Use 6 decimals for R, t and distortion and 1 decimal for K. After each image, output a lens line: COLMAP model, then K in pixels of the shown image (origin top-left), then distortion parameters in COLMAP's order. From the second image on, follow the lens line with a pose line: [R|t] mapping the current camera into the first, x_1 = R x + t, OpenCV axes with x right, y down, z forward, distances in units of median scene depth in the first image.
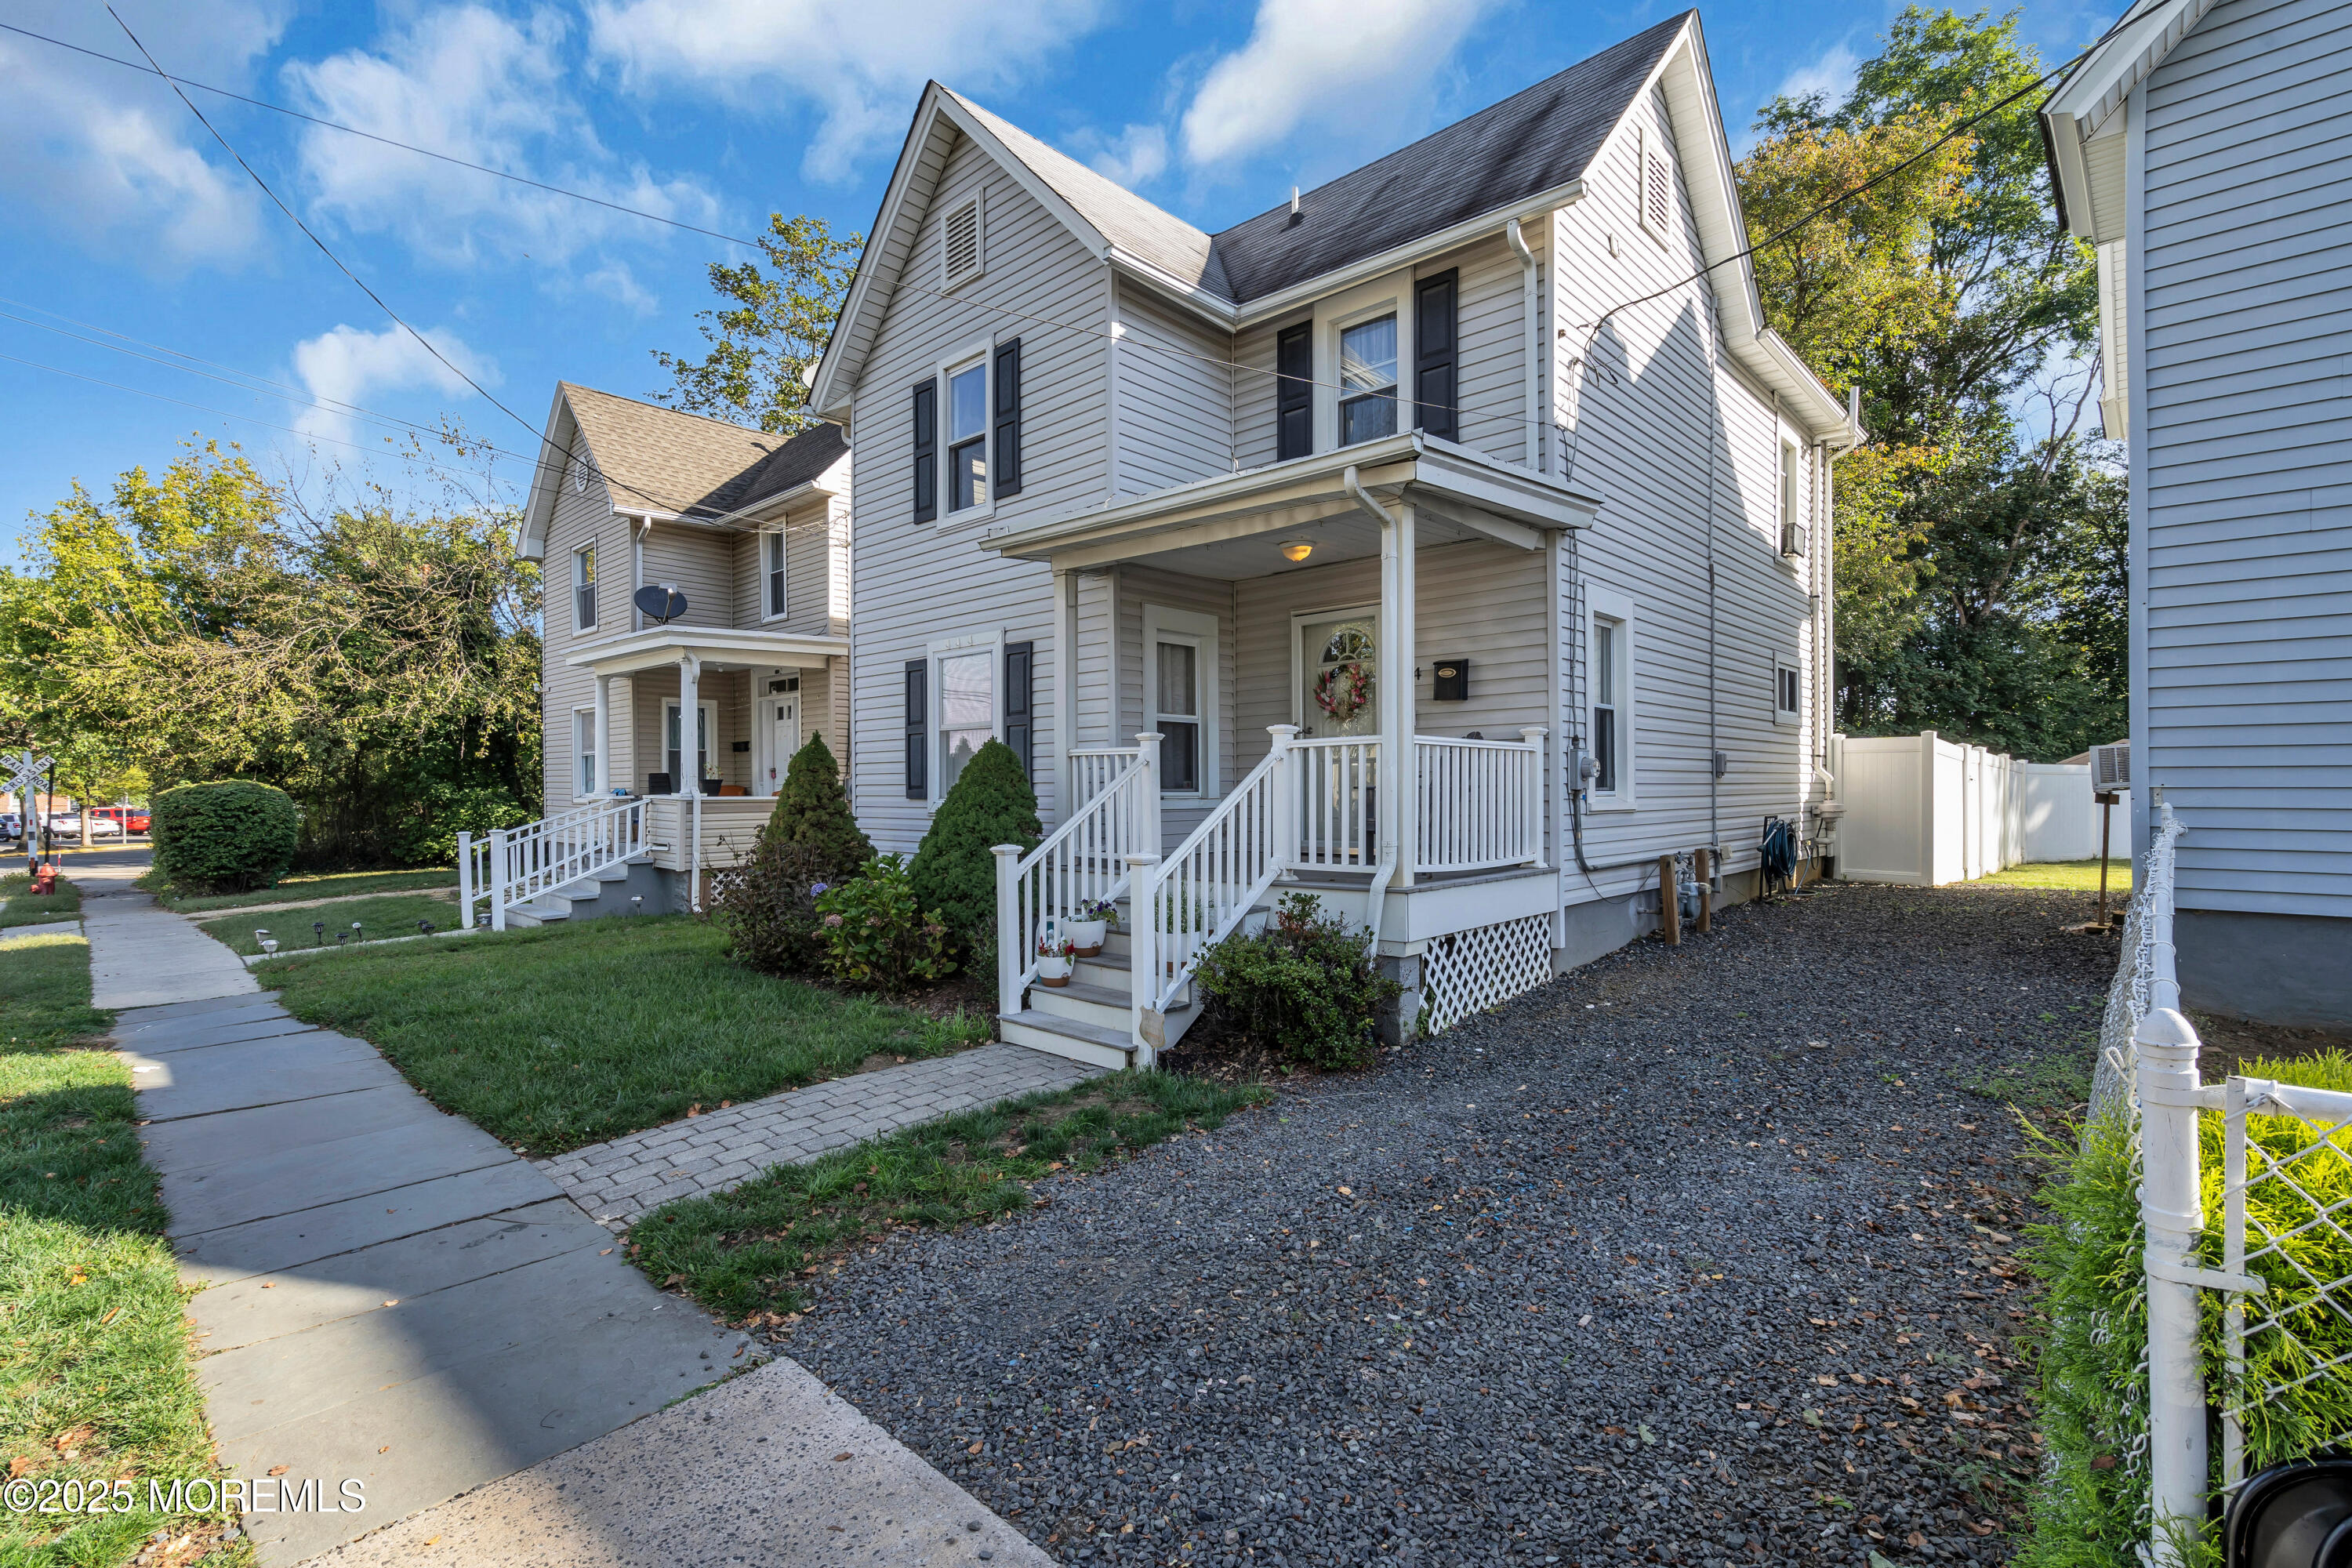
lens RADIAL K [[1069.0, 0, 1170.6], [0, 1069.0, 784.5], [0, 0, 1]] dist [-0.003713, -0.000101]
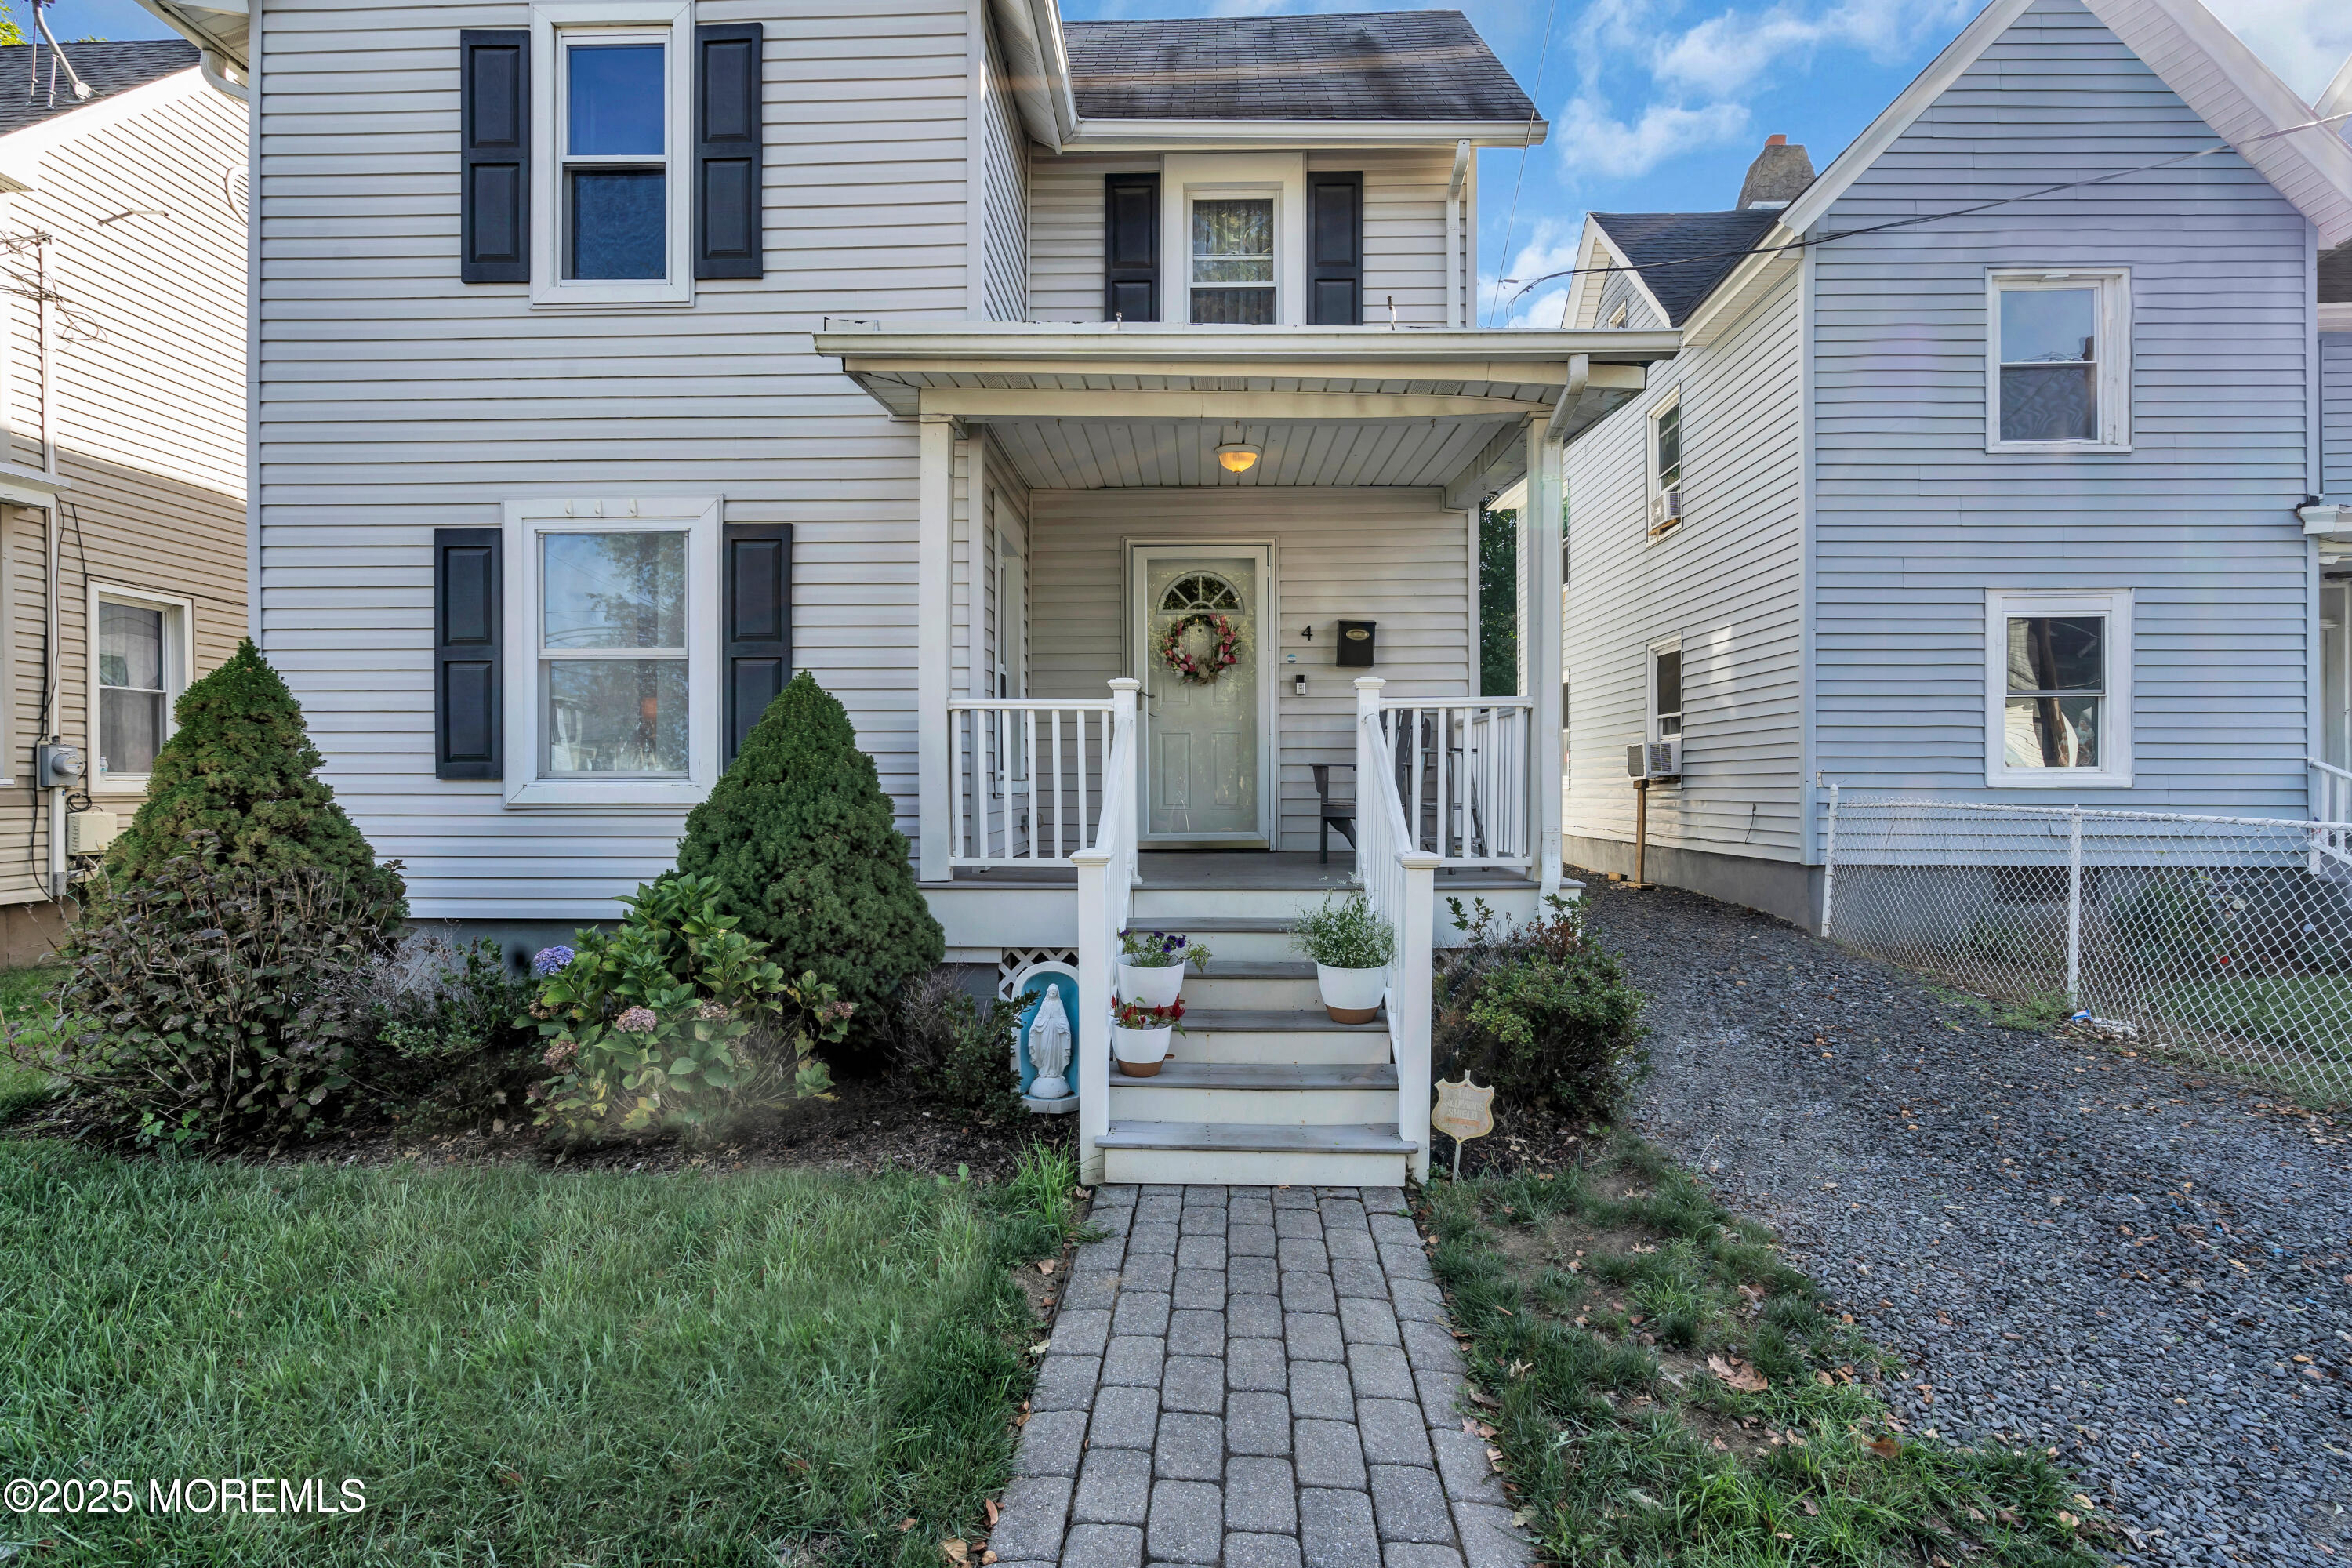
lens RADIAL K [[1069.0, 0, 1180.2], [0, 1069.0, 786.9], [0, 0, 1]] dist [-0.003713, -0.000101]
pose [[0.748486, 0.000024, 0.663151, -0.378921], [-0.007010, 0.999944, 0.007876, 0.012356], [-0.663114, -0.010544, 0.748444, 0.391250]]
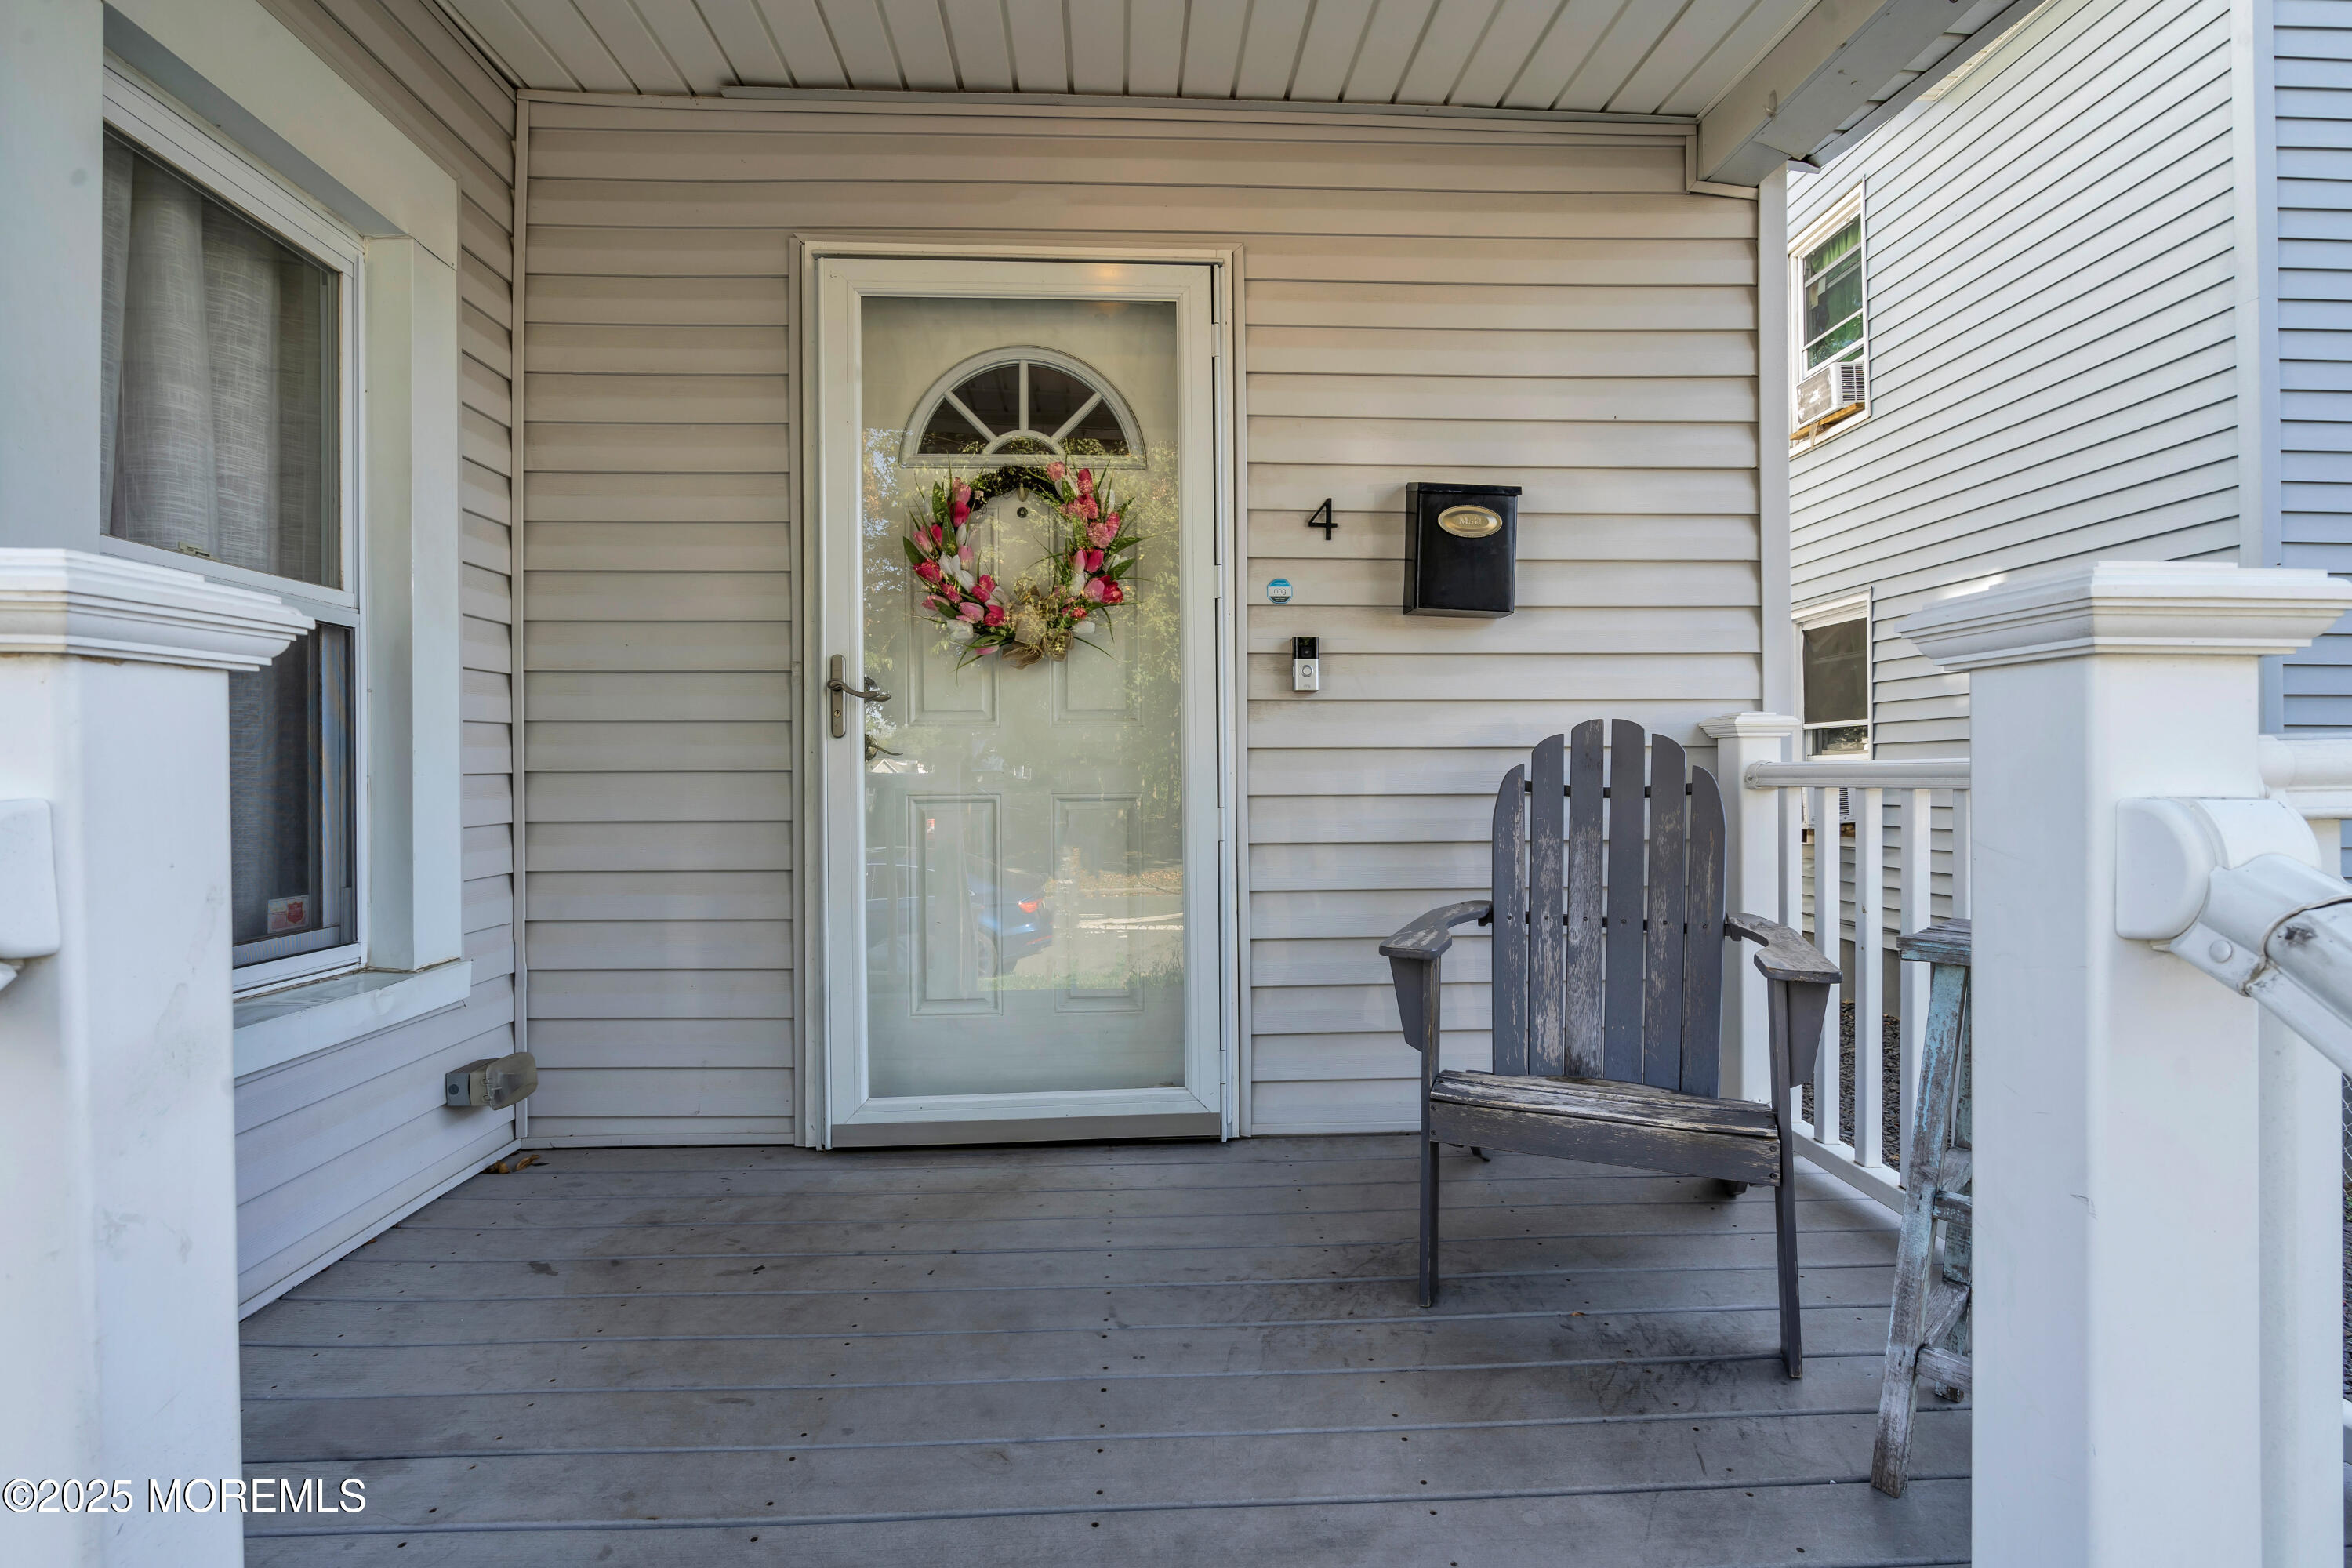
lens RADIAL K [[1069.0, 0, 1173.1], [0, 1069.0, 778.4], [0, 0, 1]] dist [-0.003713, -0.000101]
pose [[0.698336, -0.002057, 0.715767, -0.015036], [-0.001009, 0.999992, 0.003859, -0.028622], [-0.715769, -0.003417, 0.698328, 0.751829]]
